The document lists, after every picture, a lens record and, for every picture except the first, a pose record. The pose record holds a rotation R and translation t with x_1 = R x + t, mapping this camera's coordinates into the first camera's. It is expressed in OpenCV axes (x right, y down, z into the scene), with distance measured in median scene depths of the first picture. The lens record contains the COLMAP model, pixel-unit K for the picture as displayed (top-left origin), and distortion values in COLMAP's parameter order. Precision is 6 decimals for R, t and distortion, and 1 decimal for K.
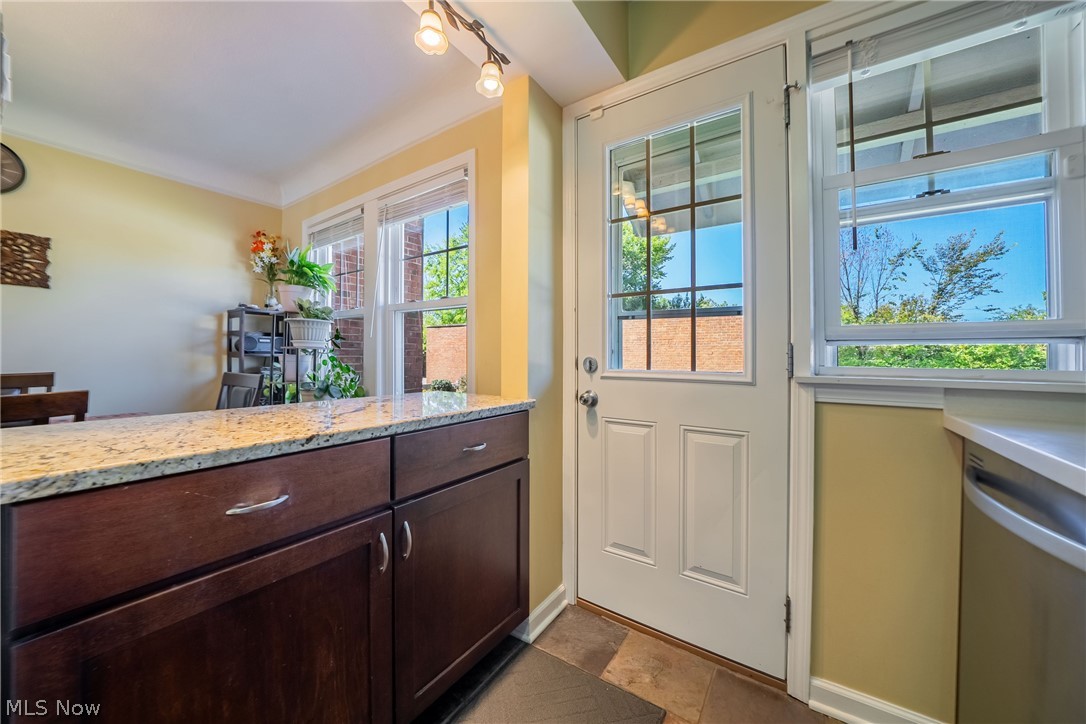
lens RADIAL K [[387.0, 0, 541.6], [0, 387.0, 361.6], [0, 0, 1]] dist [-0.018915, 0.002869]
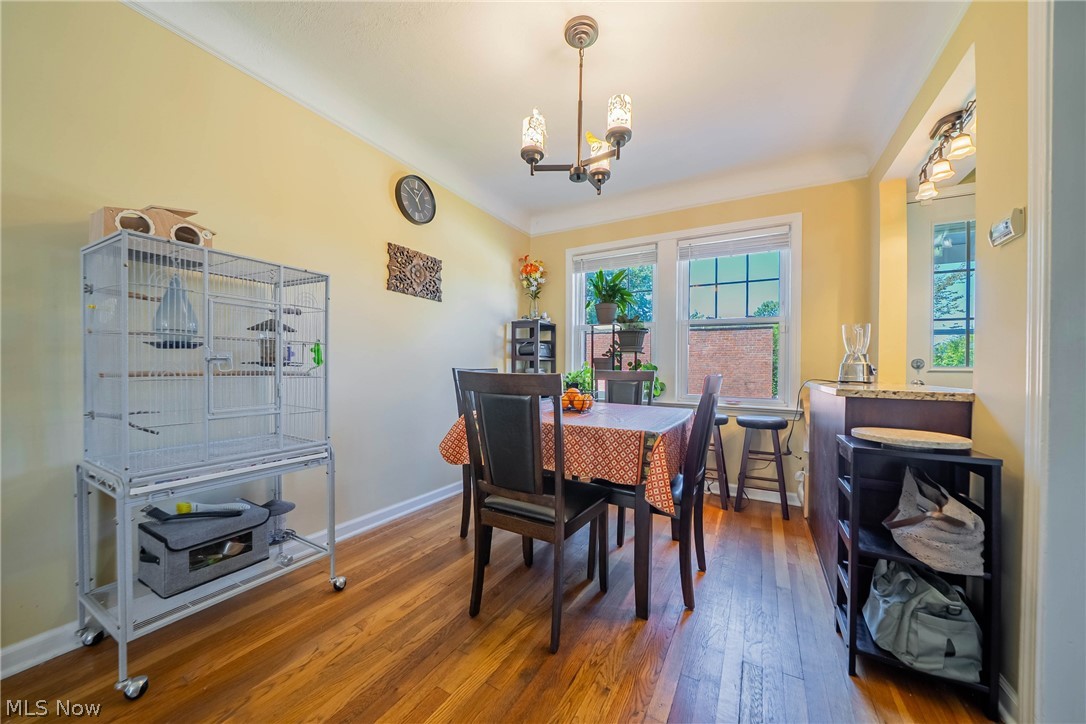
lens RADIAL K [[387.0, 0, 546.6], [0, 387.0, 366.8], [0, 0, 1]] dist [-0.018915, 0.002869]
pose [[0.995588, 0.003576, 0.093762, -0.826311], [-0.002273, 0.999899, -0.013997, 0.024285], [-0.093803, 0.013723, 0.995496, -0.206312]]
